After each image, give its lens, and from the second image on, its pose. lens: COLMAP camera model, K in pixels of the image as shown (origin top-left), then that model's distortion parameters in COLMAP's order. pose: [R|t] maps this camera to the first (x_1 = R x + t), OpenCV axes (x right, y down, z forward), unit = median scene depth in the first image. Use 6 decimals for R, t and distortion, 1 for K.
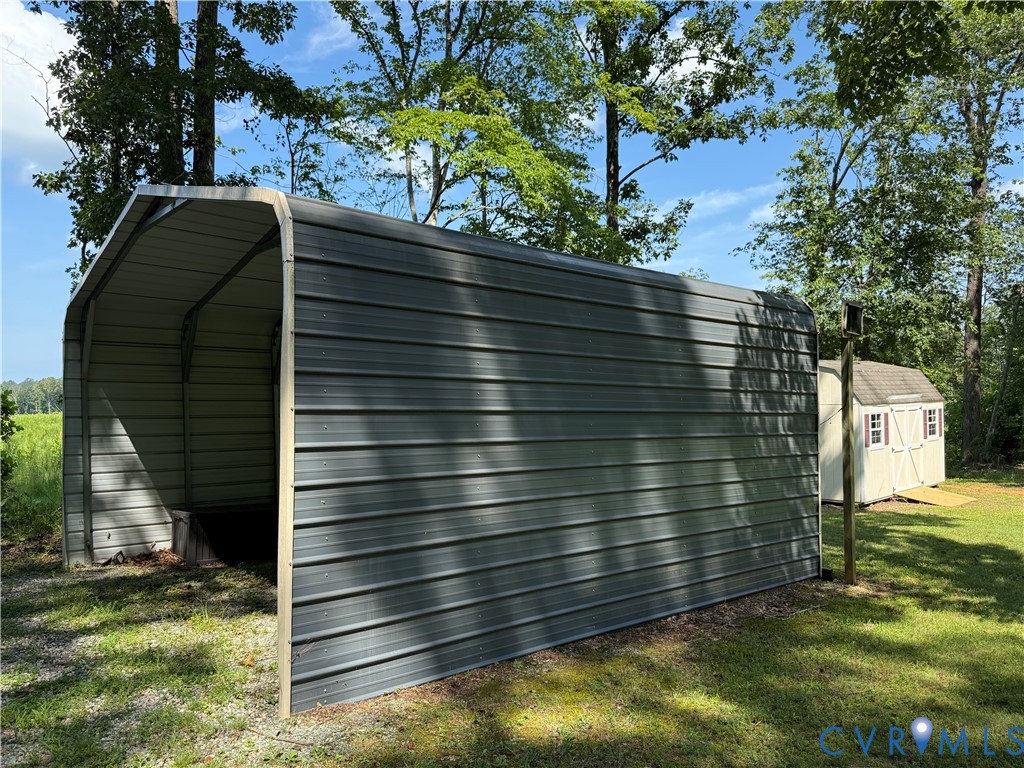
lens RADIAL K [[777.9, 0, 523.3], [0, 777.9, 379.1], [0, 0, 1]] dist [0.035566, -0.037108]
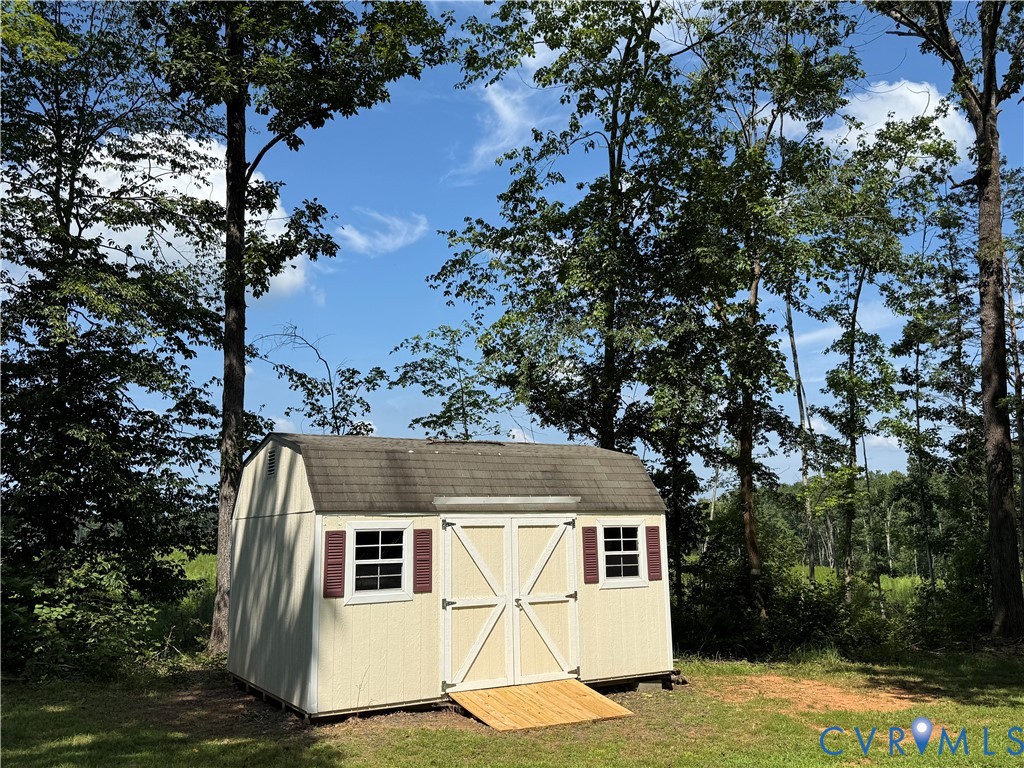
lens RADIAL K [[902.0, 0, 527.8], [0, 902.0, 381.2], [0, 0, 1]] dist [0.099675, -0.209364]
pose [[0.978043, -0.037286, -0.205041, 0.652629], [0.006699, 0.988981, -0.147891, 0.034482], [0.208296, 0.143271, 0.967515, 0.412208]]
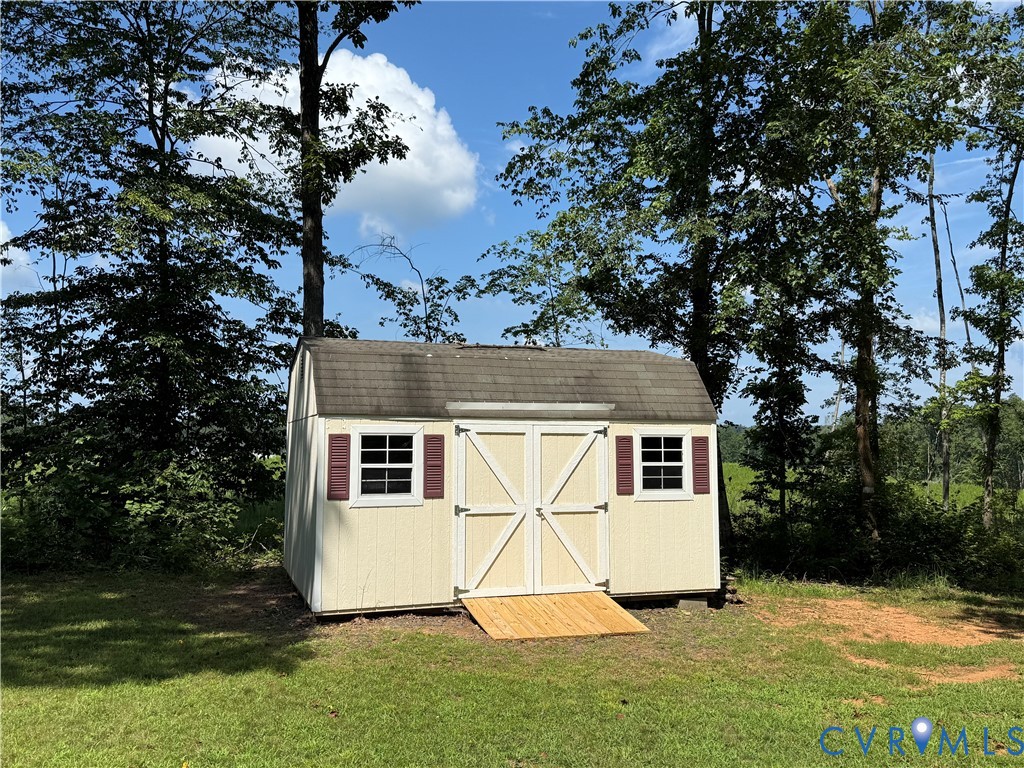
lens RADIAL K [[902.0, 0, 506.8], [0, 902.0, 399.0], [0, 0, 1]] dist [0.099675, -0.209364]
pose [[0.912710, -0.008299, -0.408523, 0.737115], [-0.007030, 0.999327, -0.036006, 0.040026], [0.408547, 0.035734, 0.912037, 0.482124]]
